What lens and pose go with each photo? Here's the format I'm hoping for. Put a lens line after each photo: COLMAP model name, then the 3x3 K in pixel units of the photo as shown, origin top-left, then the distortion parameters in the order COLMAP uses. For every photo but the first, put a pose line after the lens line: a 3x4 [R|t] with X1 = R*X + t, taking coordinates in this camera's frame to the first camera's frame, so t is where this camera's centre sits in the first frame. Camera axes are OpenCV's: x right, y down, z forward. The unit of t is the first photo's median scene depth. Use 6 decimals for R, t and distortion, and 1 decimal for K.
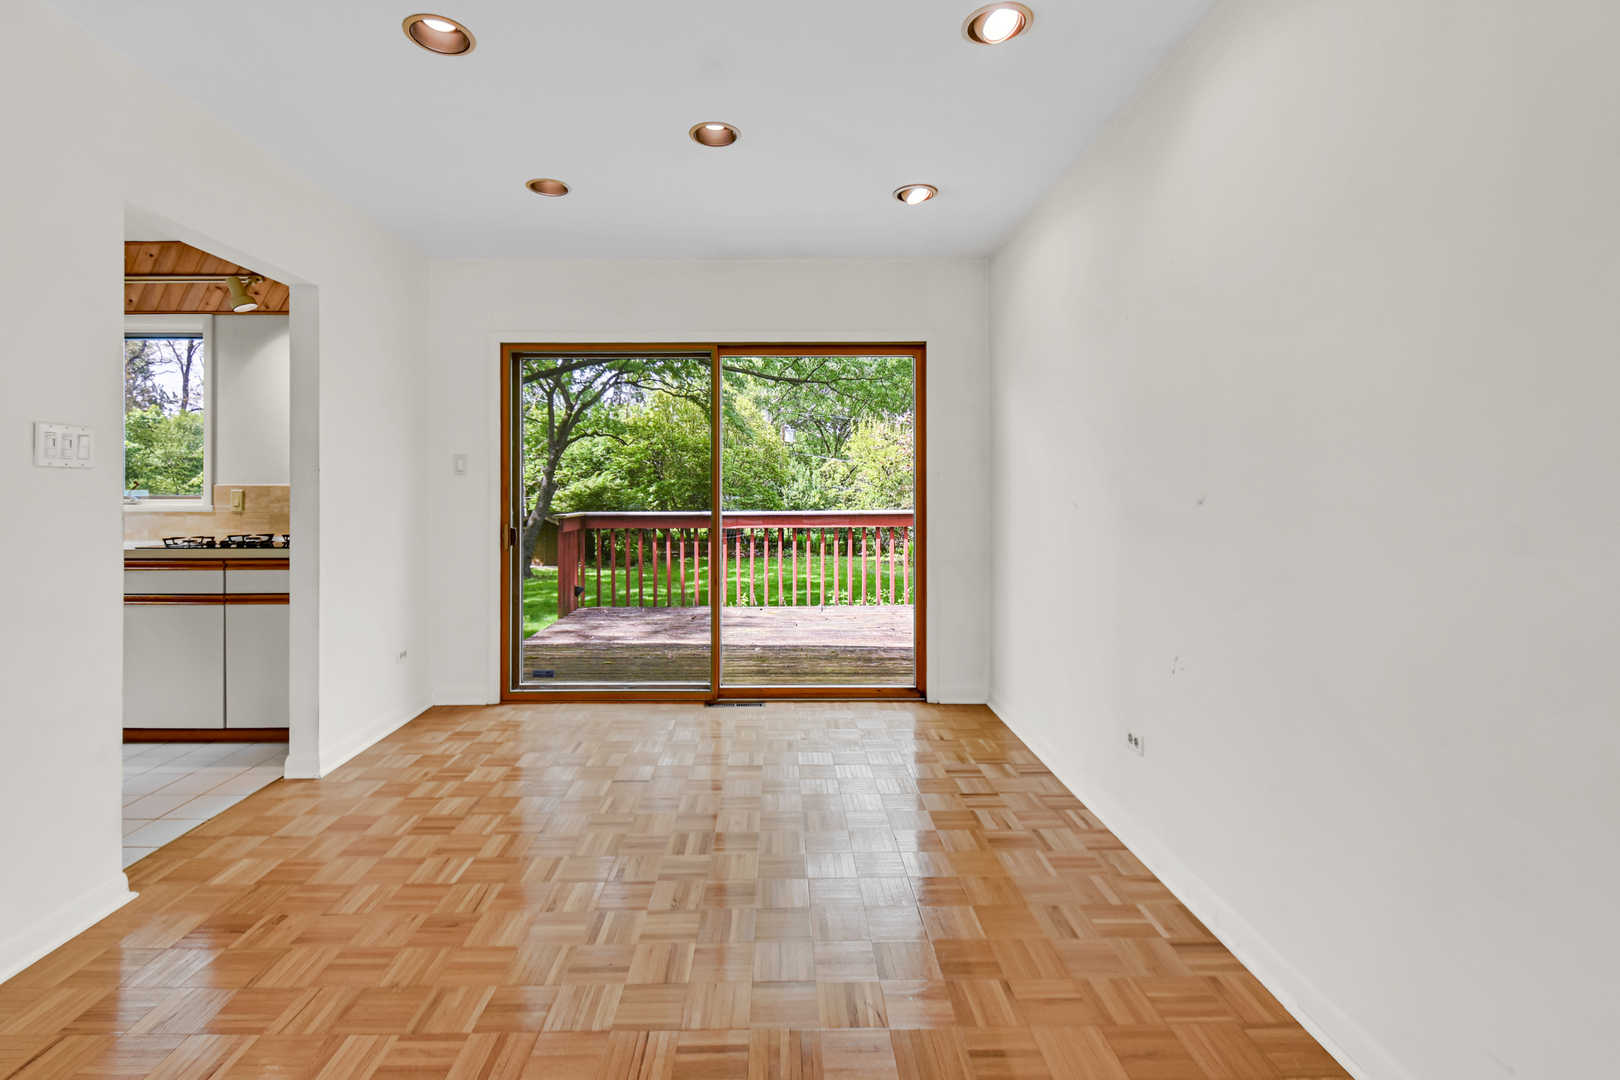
lens RADIAL K [[758.5, 0, 805.8], [0, 758.5, 492.5], [0, 0, 1]] dist [0.001220, -0.000119]
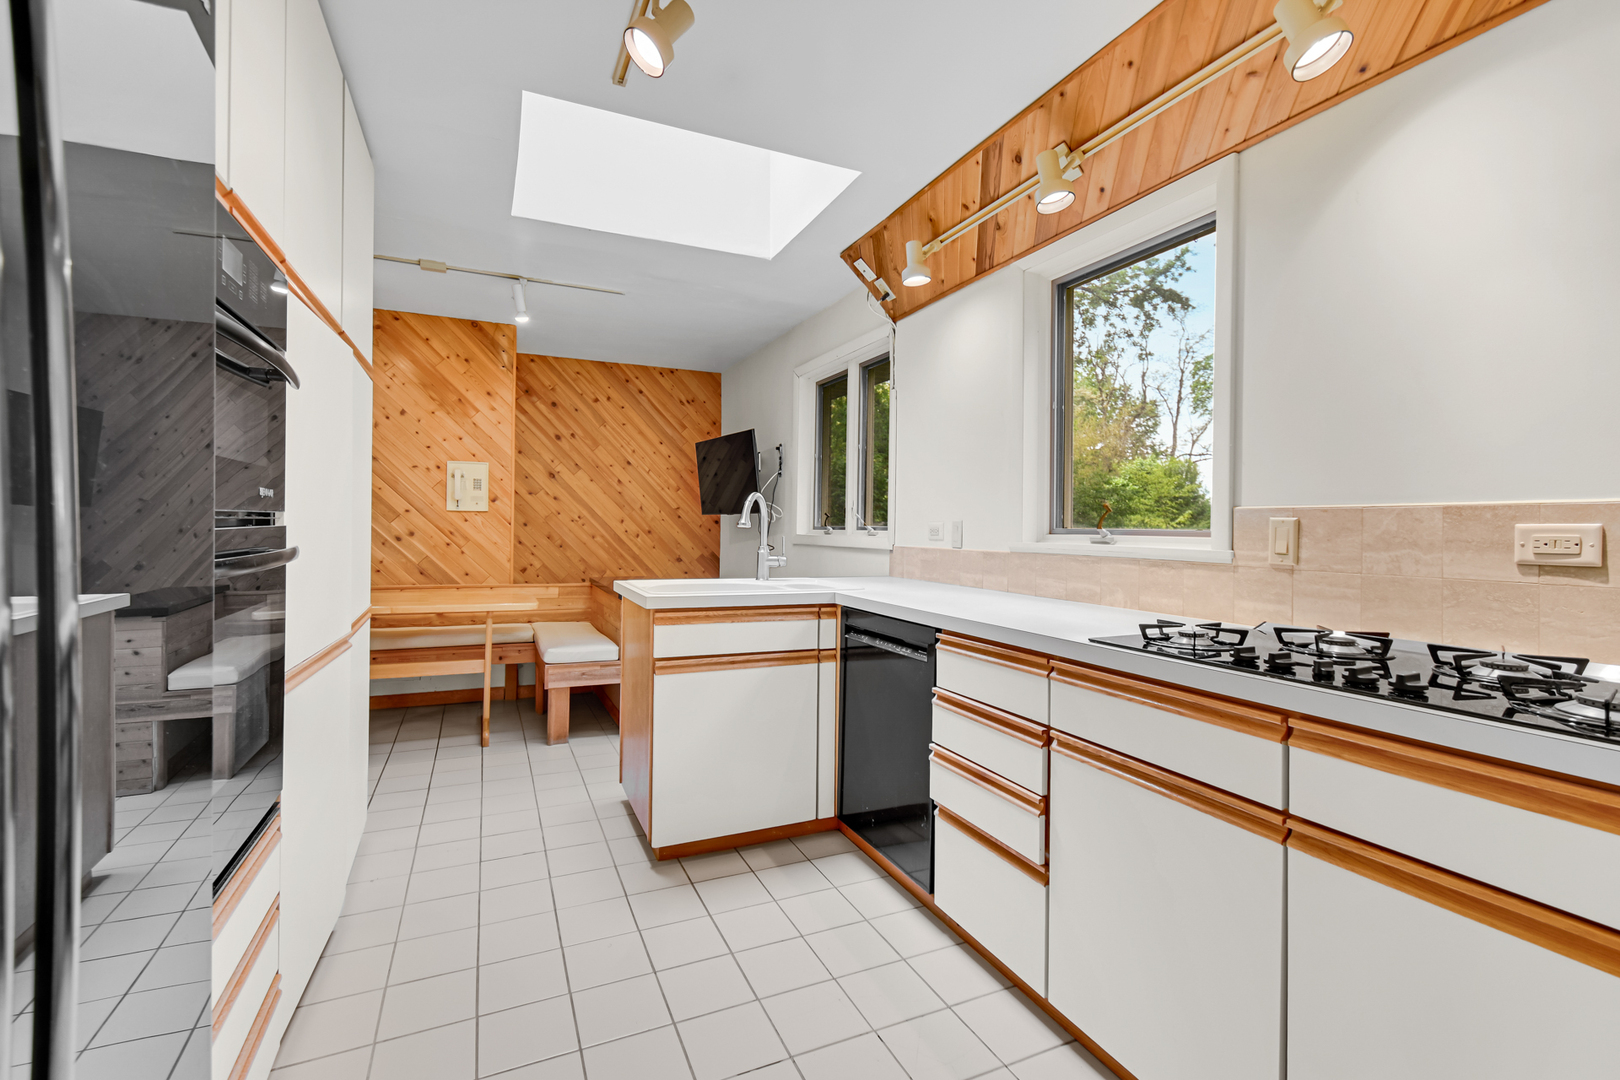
lens RADIAL K [[718.1, 0, 807.0], [0, 718.1, 523.5], [0, 0, 1]] dist [0.003357, -0.000658]
pose [[0.402702, 0.002054, -0.915329, -0.471842], [-0.011426, 0.999931, -0.002782, 0.004231], [0.915260, 0.011579, 0.402697, 0.568334]]
